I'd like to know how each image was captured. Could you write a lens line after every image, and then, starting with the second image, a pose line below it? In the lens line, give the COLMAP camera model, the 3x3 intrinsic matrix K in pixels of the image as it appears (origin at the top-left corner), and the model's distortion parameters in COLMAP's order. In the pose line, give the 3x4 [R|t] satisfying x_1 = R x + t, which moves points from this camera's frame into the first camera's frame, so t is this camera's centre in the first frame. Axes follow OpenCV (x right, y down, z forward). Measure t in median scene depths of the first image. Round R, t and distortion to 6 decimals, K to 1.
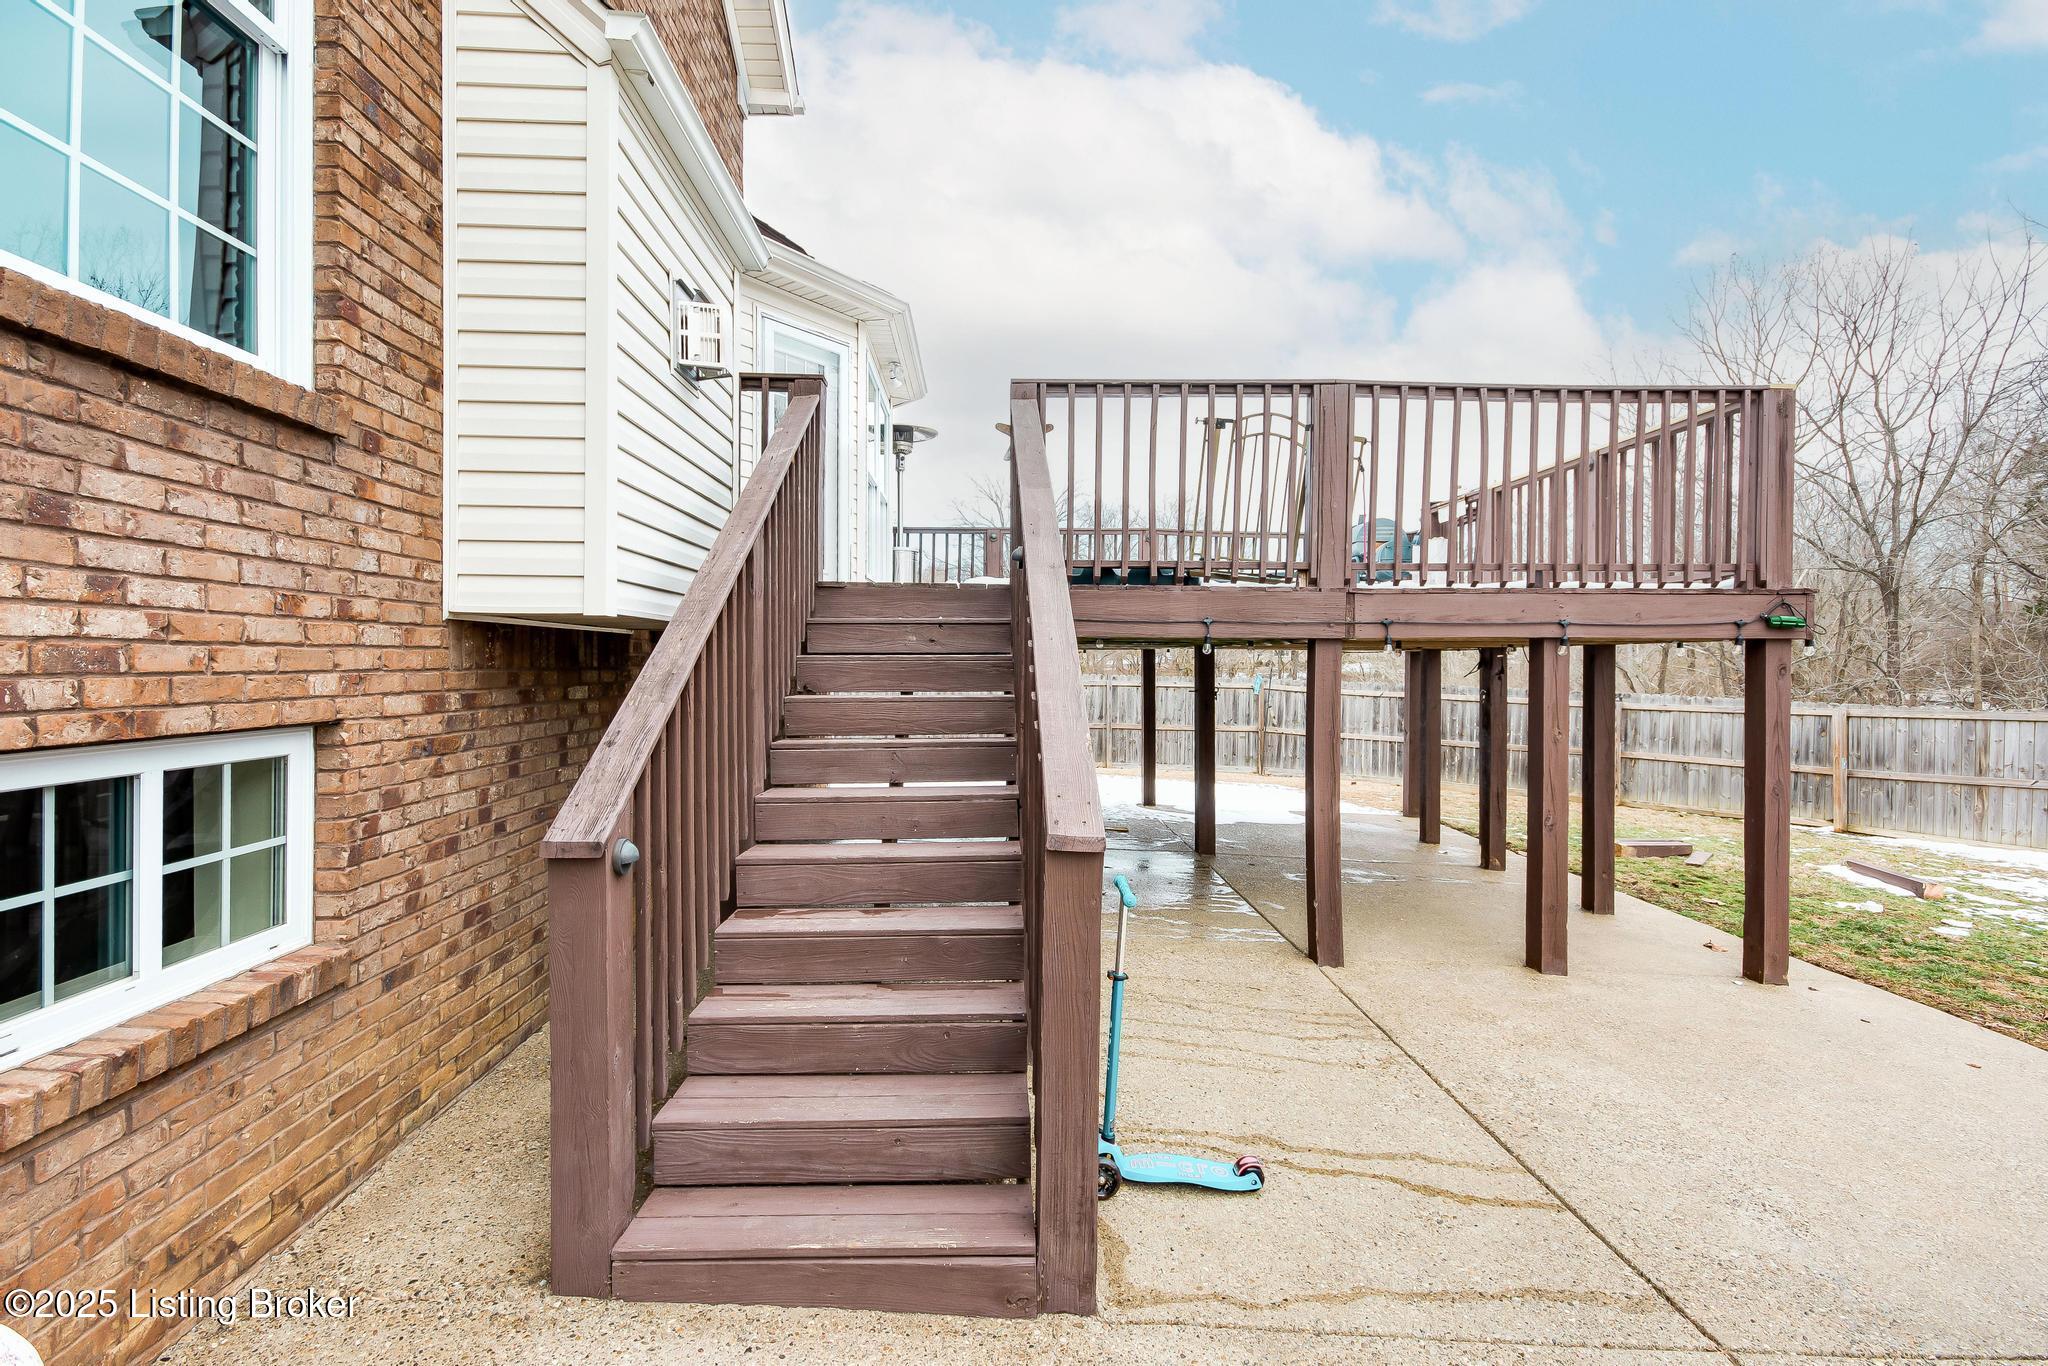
lens RADIAL K [[957.6, 0, 1022.5], [0, 957.6, 672.0], [0, 0, 1]] dist [0.001962, -0.000007]
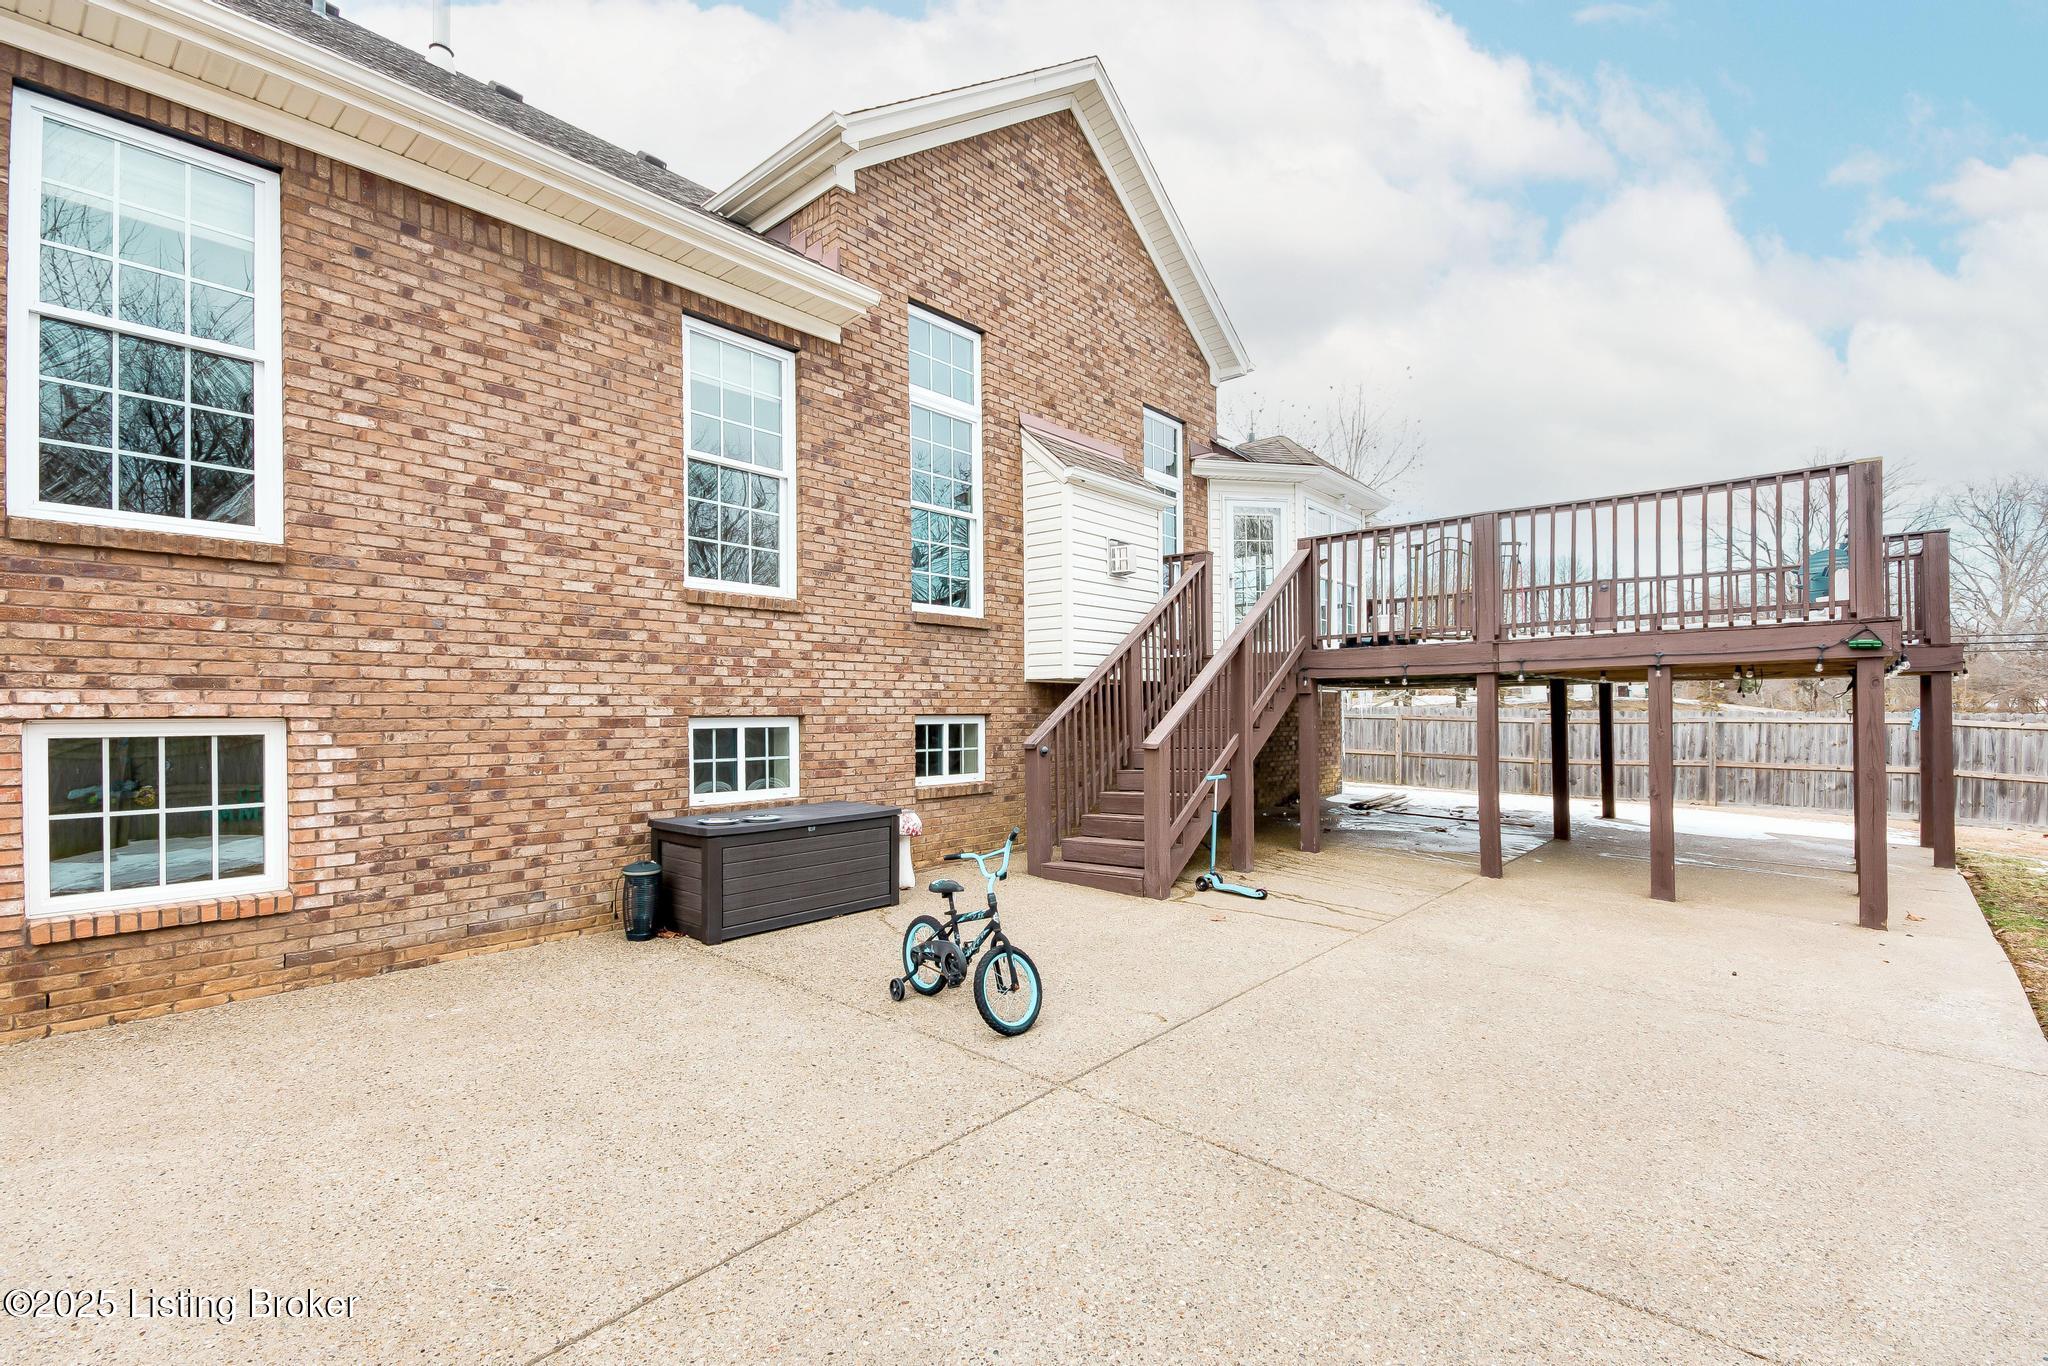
lens RADIAL K [[908.3, 0, 999.4], [0, 908.3, 713.6], [0, 0, 1]] dist [0.017454, -0.006310]
pose [[0.724933, -0.013161, -0.688694, 0.809509], [0.006290, 0.999902, -0.012487, 0.049240], [0.688791, 0.004720, 0.724945, -0.690633]]
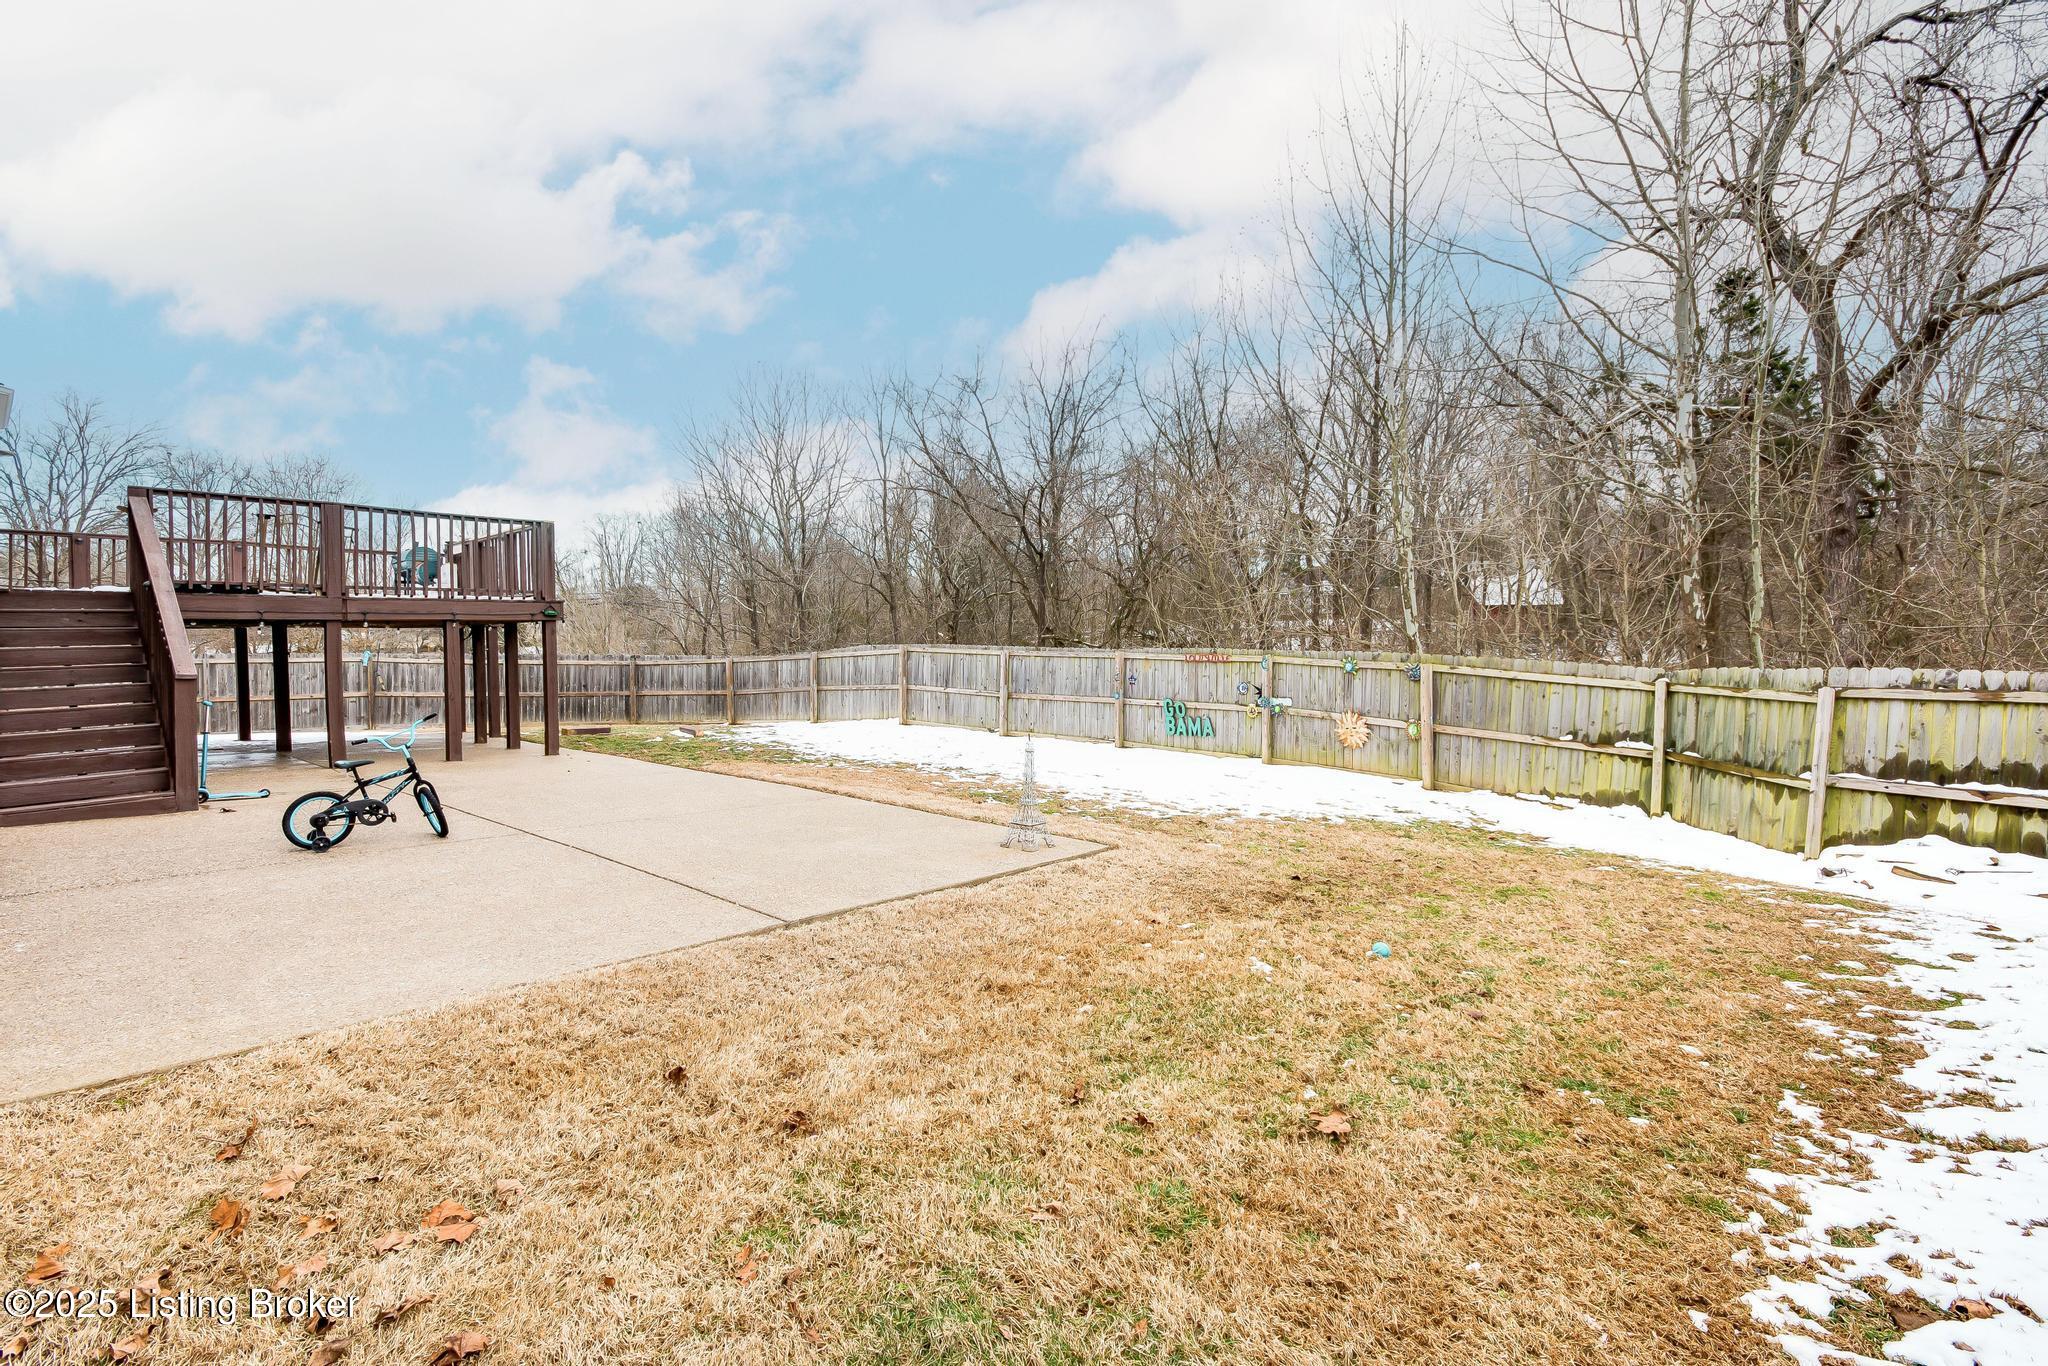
lens RADIAL K [[908.3, 0, 1018.9], [0, 908.3, 667.3], [0, 0, 1]] dist [0.017454, -0.006310]
pose [[0.685515, -0.038480, 0.727041, -0.141655], [0.028456, 0.999255, 0.026056, 0.067249], [-0.727502, 0.002827, 0.686099, -1.639422]]
